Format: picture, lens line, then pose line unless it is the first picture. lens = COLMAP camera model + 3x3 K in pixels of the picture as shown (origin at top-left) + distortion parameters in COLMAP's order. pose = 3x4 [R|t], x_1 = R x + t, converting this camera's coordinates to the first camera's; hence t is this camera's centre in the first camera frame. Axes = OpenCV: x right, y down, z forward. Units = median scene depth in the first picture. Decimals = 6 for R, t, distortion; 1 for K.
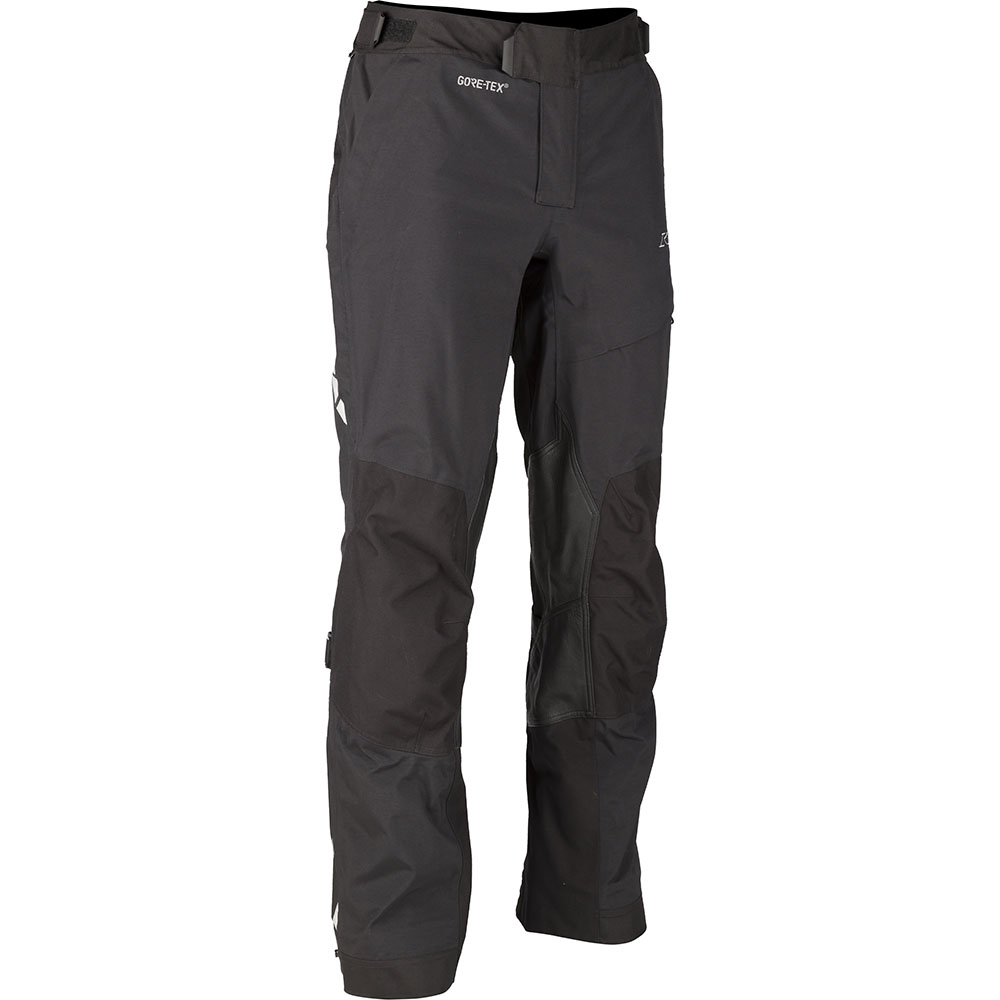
lens RADIAL K [[1944.2, 0, 500.0], [0, 1944.2, 500.0], [0, 0, 1]] dist [-0.034659, -0.107659]
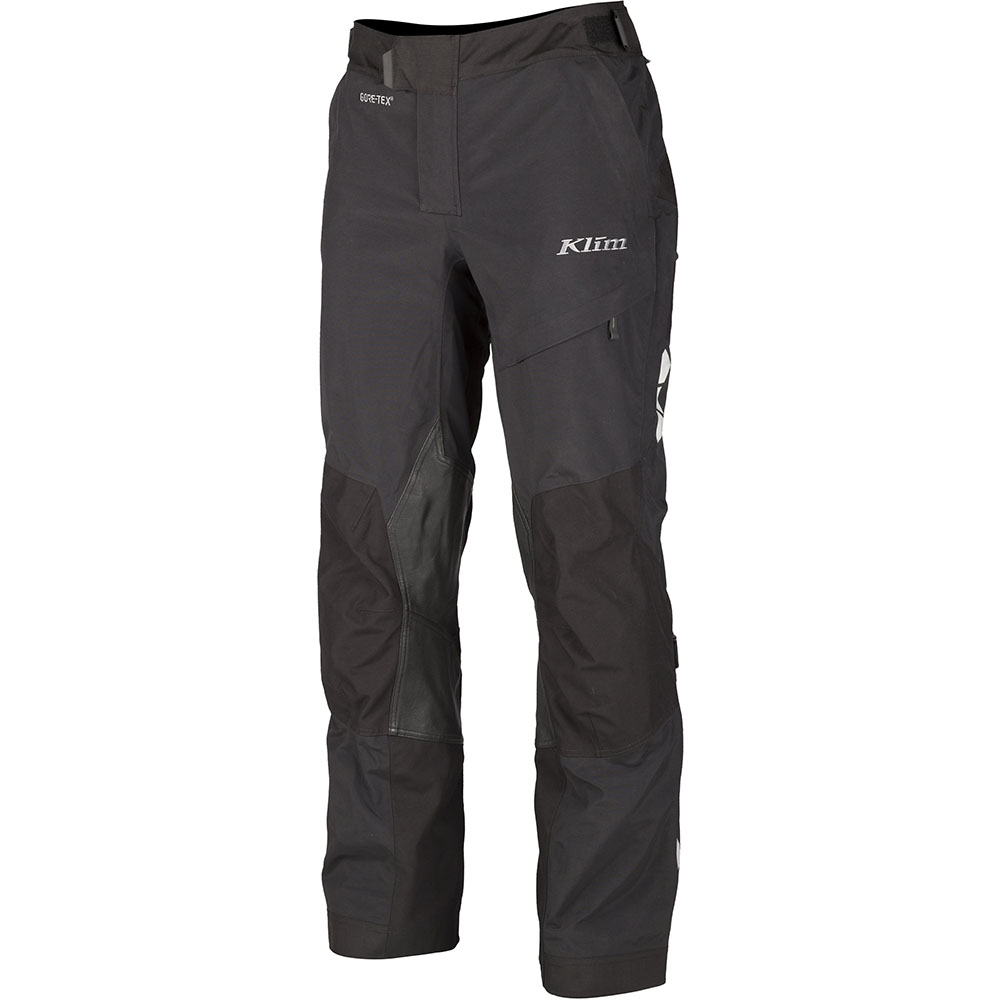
lens RADIAL K [[1944.2, 0, 500.0], [0, 1944.2, 500.0], [0, 0, 1]] dist [-0.034659, -0.107659]
pose [[0.461284, 0.105158, -0.880999, 0.925613], [-0.123373, 0.990907, 0.053680, -0.061499], [0.878633, 0.083930, 0.470064, 0.559682]]
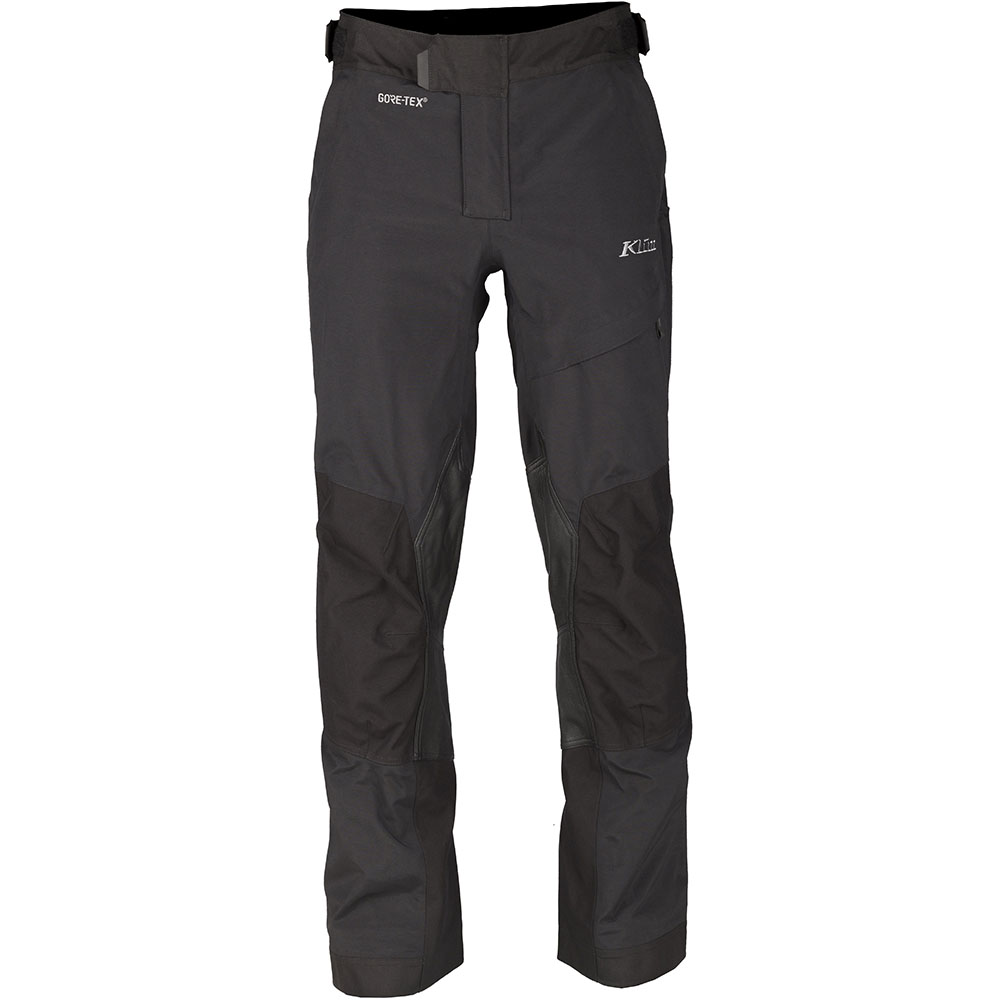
lens RADIAL K [[1944.2, 0, 500.0], [0, 1944.2, 500.0], [0, 0, 1]] dist [-0.034659, -0.107659]
pose [[0.840014, 0.045642, -0.540641, 0.560247], [-0.045143, 0.998880, 0.014187, -0.023249], [0.540683, 0.012489, 0.841134, 0.178371]]
